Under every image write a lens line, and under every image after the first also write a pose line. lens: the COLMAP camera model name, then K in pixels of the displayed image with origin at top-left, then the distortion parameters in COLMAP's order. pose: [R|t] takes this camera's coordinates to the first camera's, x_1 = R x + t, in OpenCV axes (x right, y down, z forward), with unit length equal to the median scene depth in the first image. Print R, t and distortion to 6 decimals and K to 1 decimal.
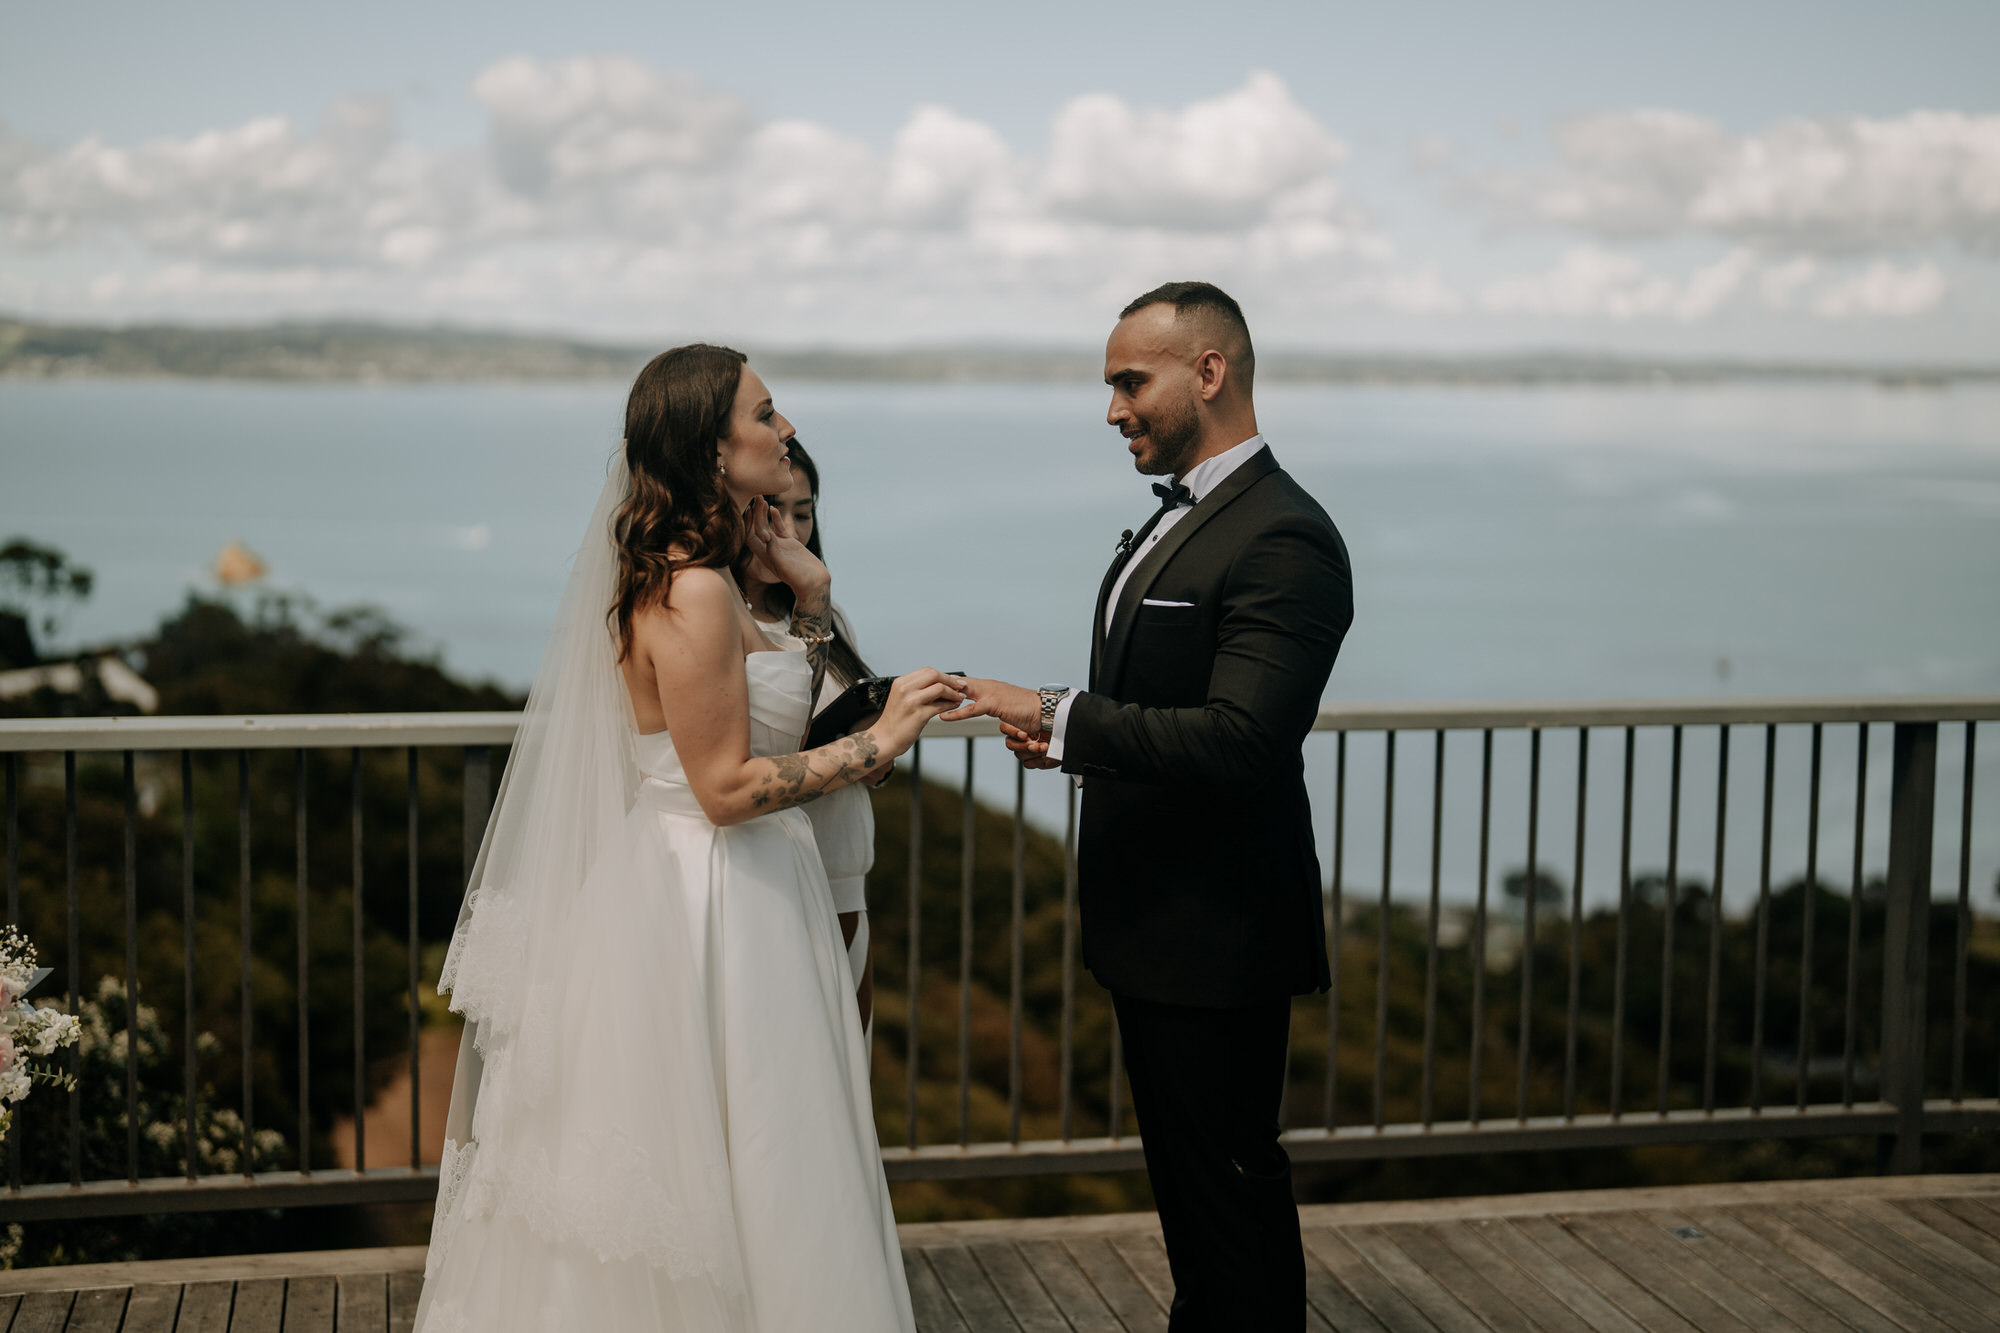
lens RADIAL K [[2963.9, 0, 970.1], [0, 2963.9, 665.9], [0, 0, 1]] dist [-0.077534, 0.972912]
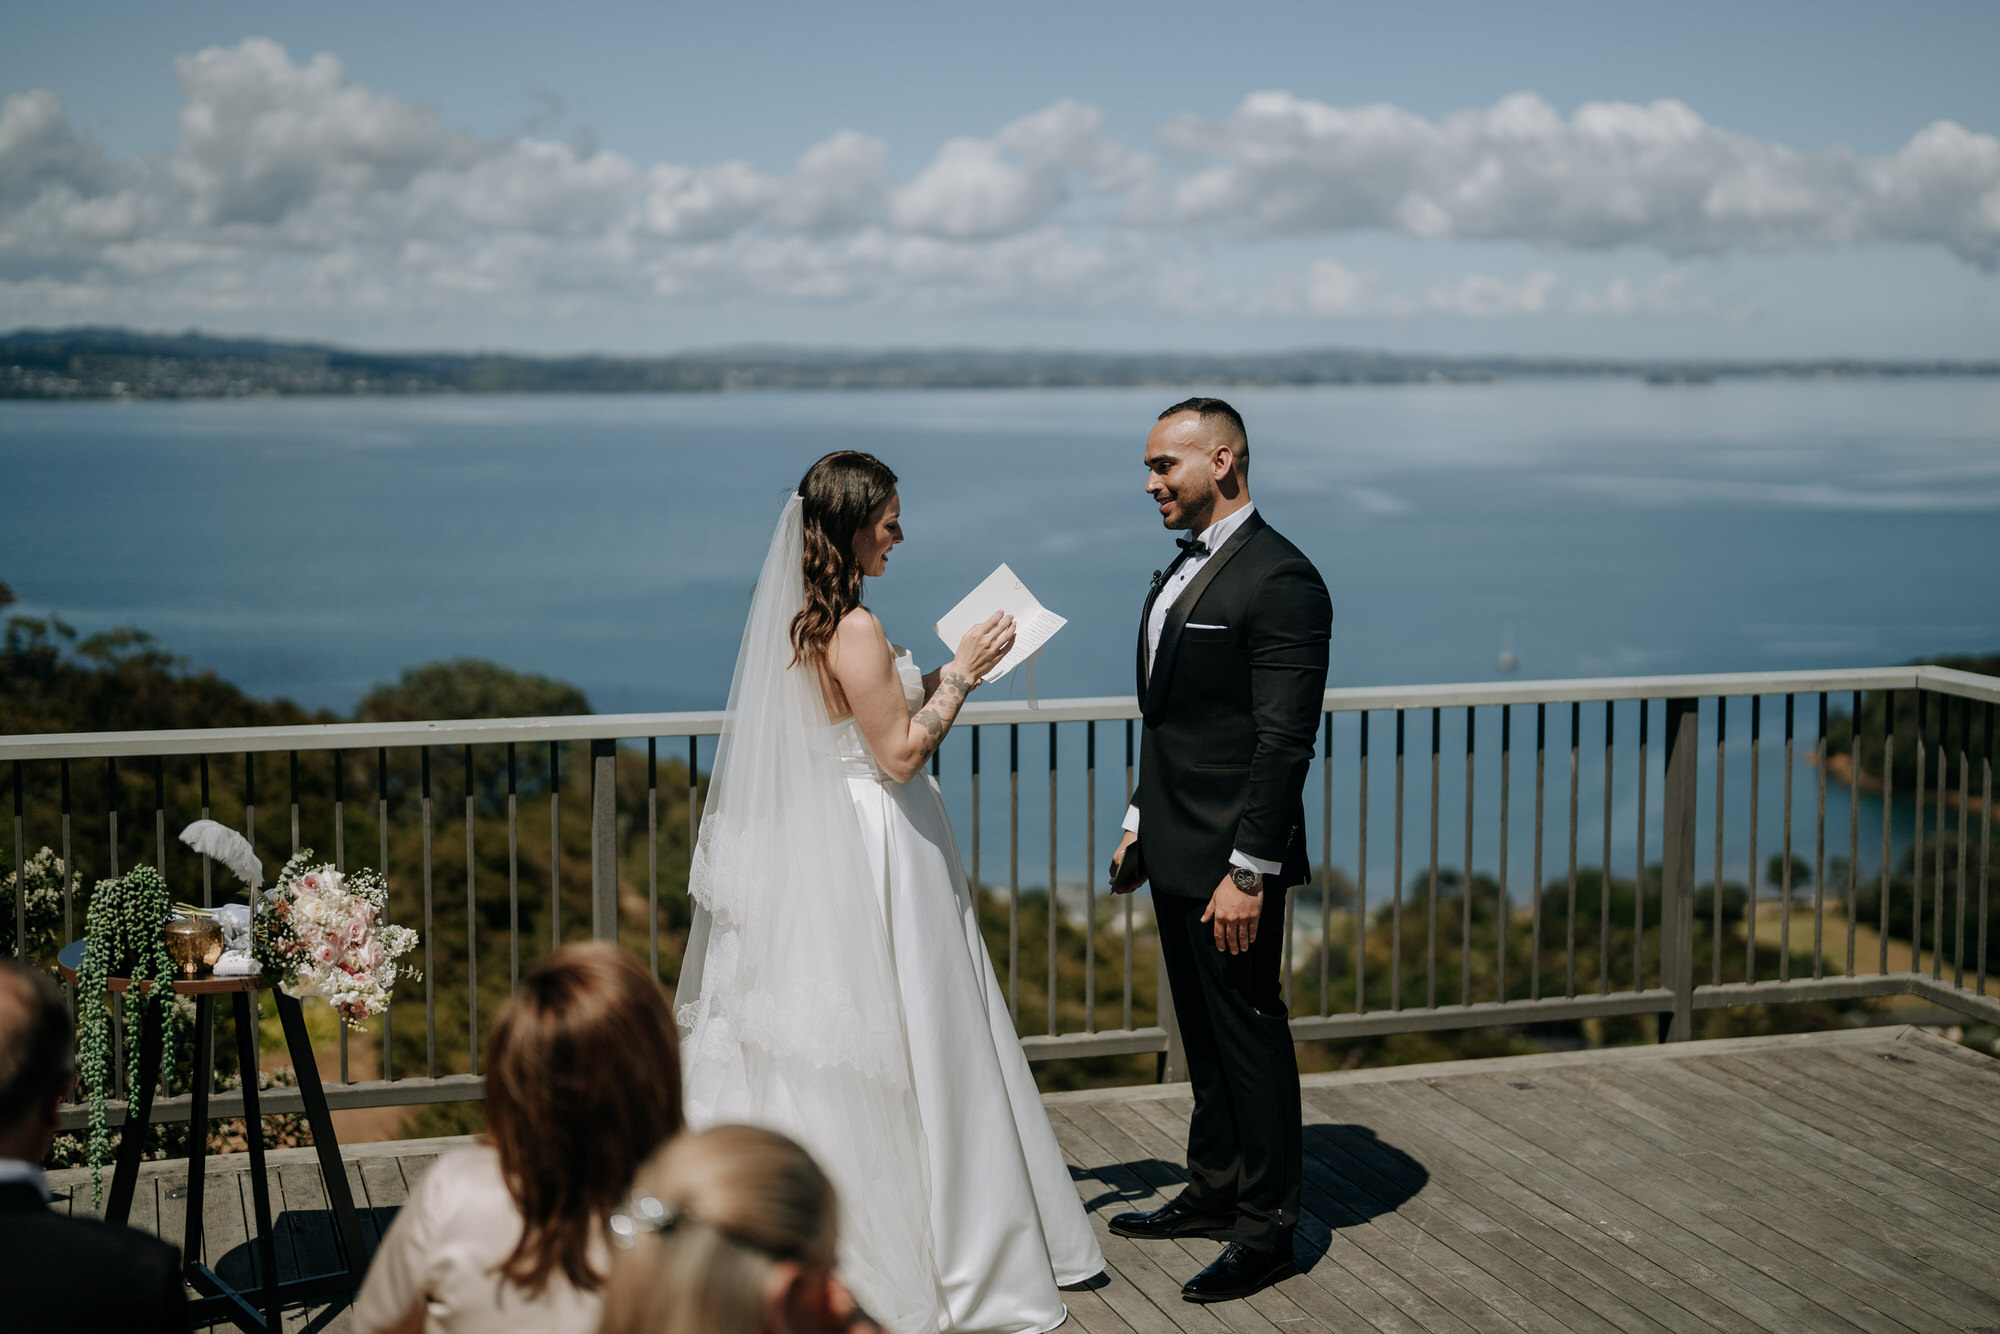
lens RADIAL K [[3052.1, 0, 1023.3], [0, 3052.1, 665.6], [0, 0, 1]] dist [-0.253717, 1.705862]
pose [[0.995578, -0.019191, 0.091960, -0.100738], [0.019573, 0.999803, -0.003254, 0.004538], [-0.091879, 0.005040, 0.995757, -0.324236]]
